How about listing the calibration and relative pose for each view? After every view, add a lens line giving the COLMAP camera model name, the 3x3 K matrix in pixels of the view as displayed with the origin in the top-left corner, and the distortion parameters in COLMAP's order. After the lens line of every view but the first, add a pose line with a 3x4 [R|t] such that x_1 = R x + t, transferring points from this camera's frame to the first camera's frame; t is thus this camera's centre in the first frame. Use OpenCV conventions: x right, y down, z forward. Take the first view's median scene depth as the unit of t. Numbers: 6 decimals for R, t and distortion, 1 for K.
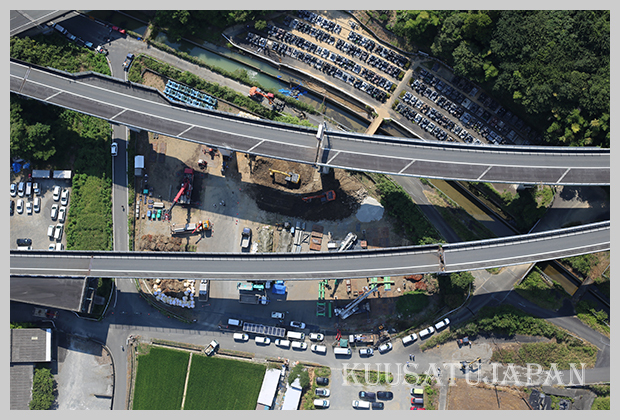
lens RADIAL K [[860.6, 0, 310.0], [0, 860.6, 210.0], [0, 0, 1]] dist [-0.083444, -0.090331]
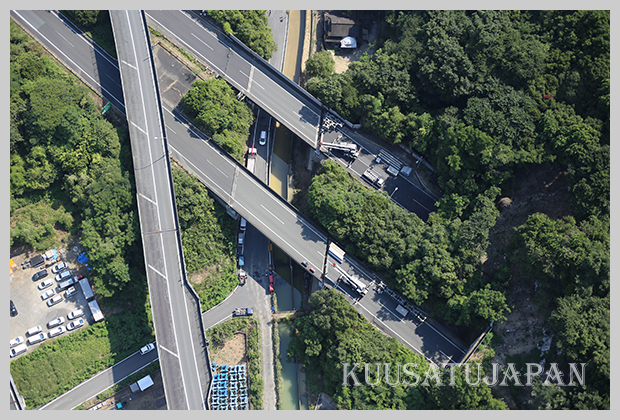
lens RADIAL K [[860.6, 0, 310.0], [0, 860.6, 210.0], [0, 0, 1]] dist [-0.083444, -0.090331]
pose [[0.474870, 0.864782, -0.163251, -0.134009], [-0.878383, 0.477174, -0.027360, -0.277426], [0.054239, 0.156389, 0.986205, 0.116242]]
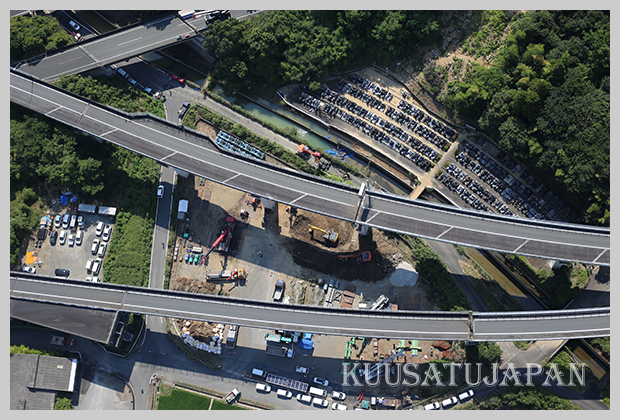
lens RADIAL K [[860.6, 0, 310.0], [0, 860.6, 210.0], [0, 0, 1]] dist [-0.083444, -0.090331]
pose [[0.993822, 0.097848, -0.052370, 0.005506], [-0.102882, 0.989230, -0.104112, 0.041250], [0.041619, 0.108857, 0.993186, -0.010861]]
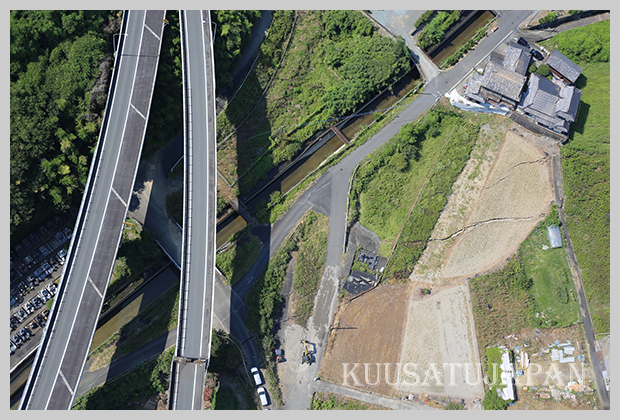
lens RADIAL K [[860.6, 0, 310.0], [0, 860.6, 210.0], [0, 0, 1]] dist [-0.083444, -0.090331]
pose [[0.102581, -0.911262, 0.398848, -0.025984], [0.925737, 0.234177, 0.296939, -0.102673], [-0.363990, 0.338768, 0.867610, 0.192046]]
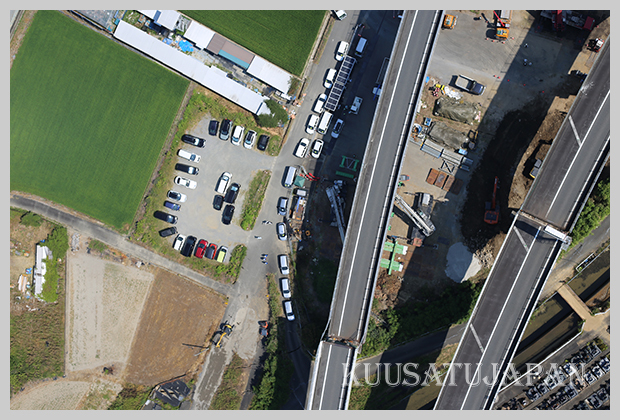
lens RADIAL K [[860.6, 0, 310.0], [0, 860.6, 210.0], [0, 0, 1]] dist [-0.083444, -0.090331]
pose [[-0.215687, 0.960545, 0.175590, -0.072193], [-0.863548, -0.271577, 0.424889, -0.184256], [0.455812, -0.059988, 0.888052, 0.311016]]
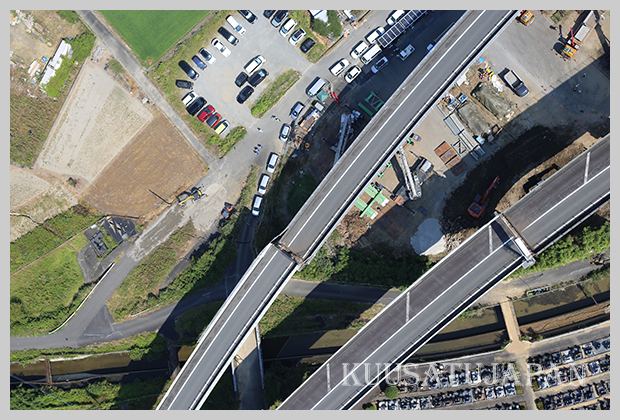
lens RADIAL K [[860.6, 0, 310.0], [0, 860.6, 210.0], [0, 0, 1]] dist [-0.083444, -0.090331]
pose [[-0.615137, 0.750303, 0.242180, -0.063185], [-0.642780, -0.655136, 0.397027, -0.209840], [0.456552, 0.088558, 0.885279, 0.309507]]
